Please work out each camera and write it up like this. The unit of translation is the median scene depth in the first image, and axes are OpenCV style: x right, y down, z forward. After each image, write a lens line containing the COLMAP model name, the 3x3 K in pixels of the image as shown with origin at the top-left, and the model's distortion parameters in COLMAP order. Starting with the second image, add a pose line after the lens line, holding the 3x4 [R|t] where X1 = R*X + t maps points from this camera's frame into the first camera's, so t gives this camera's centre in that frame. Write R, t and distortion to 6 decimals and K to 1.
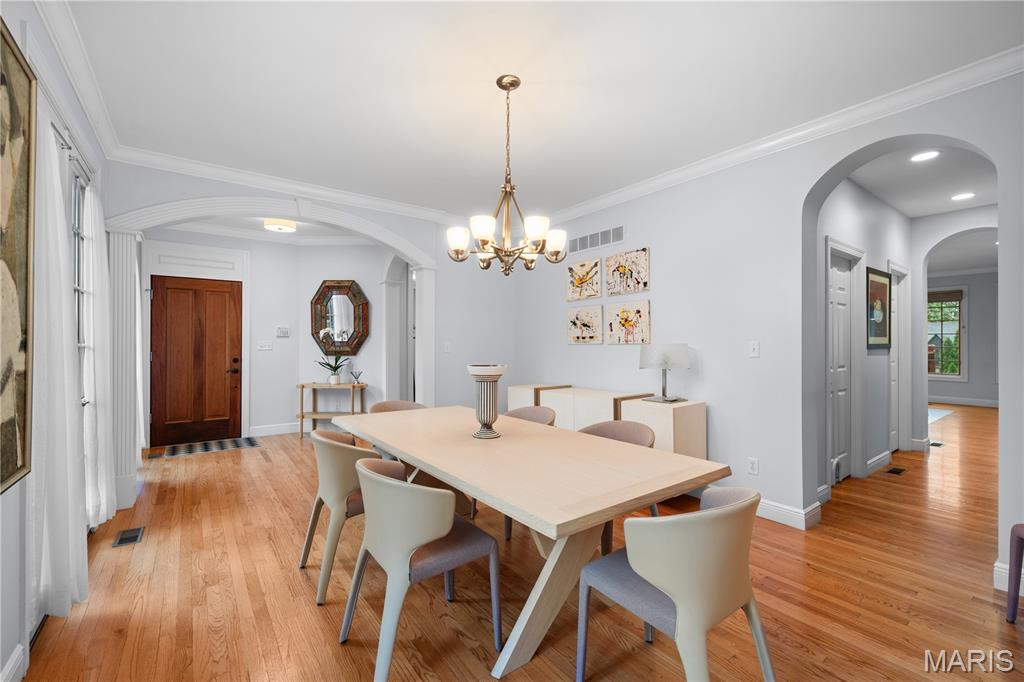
lens RADIAL K [[443.1, 0, 518.0], [0, 443.1, 340.5], [0, 0, 1]] dist [0.002386, 0.000782]
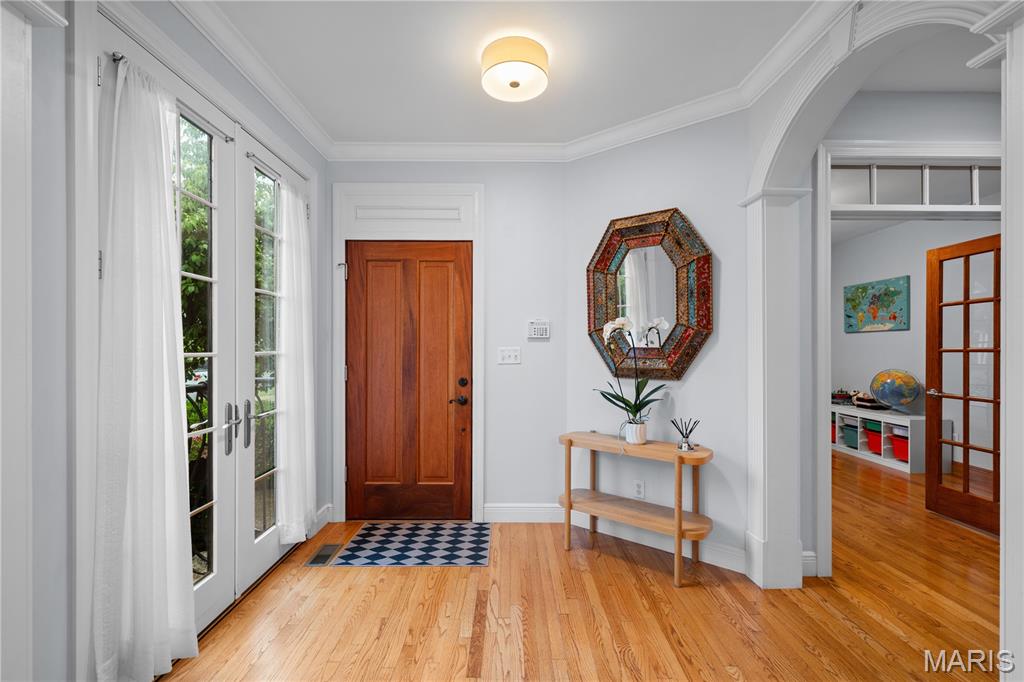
lens RADIAL K [[423.4, 0, 511.4], [0, 423.4, 349.4], [0, 0, 1]] dist [0.000744, -0.000882]
pose [[0.807486, 0.002802, -0.589880, -0.264094], [0.002103, 0.999969, 0.007628, -0.000100], [0.589883, -0.007400, 0.807455, 0.586007]]
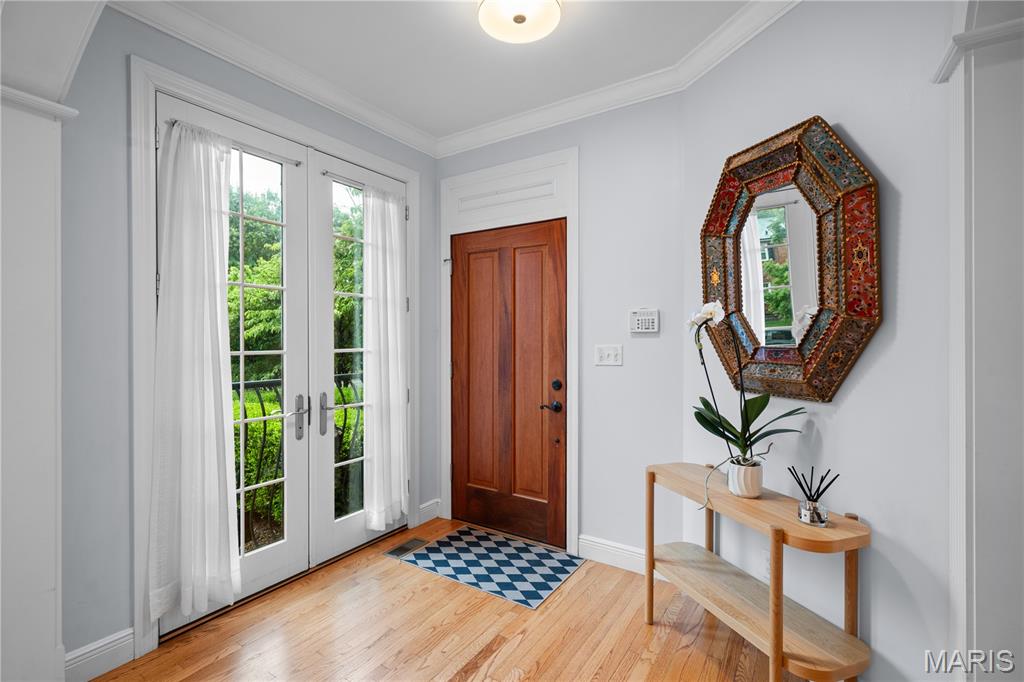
lens RADIAL K [[464.4, 0, 520.0], [0, 464.4, 341.0], [0, 0, 1]] dist [0.007082, -0.000875]
pose [[0.351957, 0.005090, -0.936003, -0.178731], [0.005798, 0.999954, 0.007618, -0.005999], [0.935998, -0.008108, 0.351911, 0.763193]]
